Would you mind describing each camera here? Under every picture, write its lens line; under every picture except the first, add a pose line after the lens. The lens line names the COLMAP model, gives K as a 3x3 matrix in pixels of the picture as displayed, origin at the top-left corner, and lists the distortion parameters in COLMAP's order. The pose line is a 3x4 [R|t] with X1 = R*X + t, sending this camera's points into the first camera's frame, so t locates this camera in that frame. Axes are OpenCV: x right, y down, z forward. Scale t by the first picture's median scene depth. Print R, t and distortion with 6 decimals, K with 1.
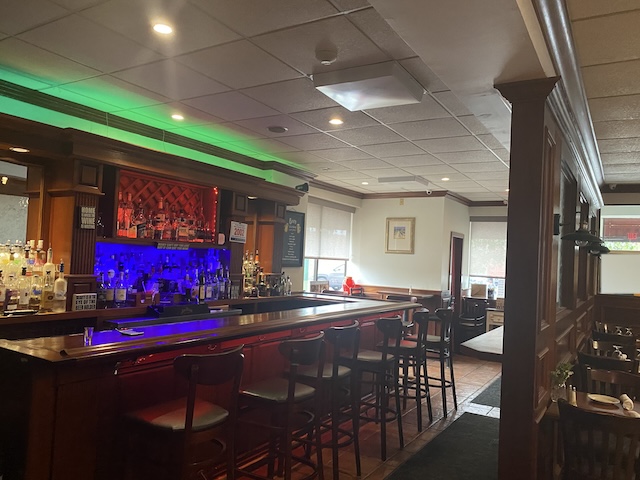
lens RADIAL K [[488.2, 0, 320.1], [0, 488.2, 239.8], [0, 0, 1]] dist [0.010928, 0.000943]
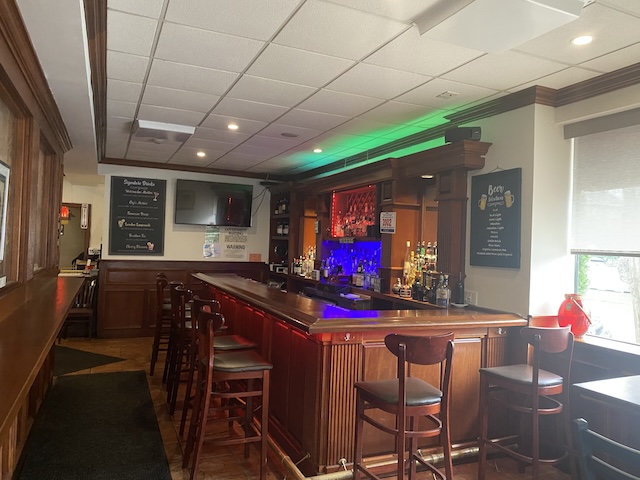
lens RADIAL K [[488.2, 0, 320.3], [0, 488.2, 239.9], [0, 0, 1]] dist [0.010928, 0.000943]
pose [[-0.562295, -0.086164, -0.822435, 0.552994], [-0.041708, 0.996246, -0.075858, 0.078097], [0.825884, -0.008352, -0.563778, 1.167646]]
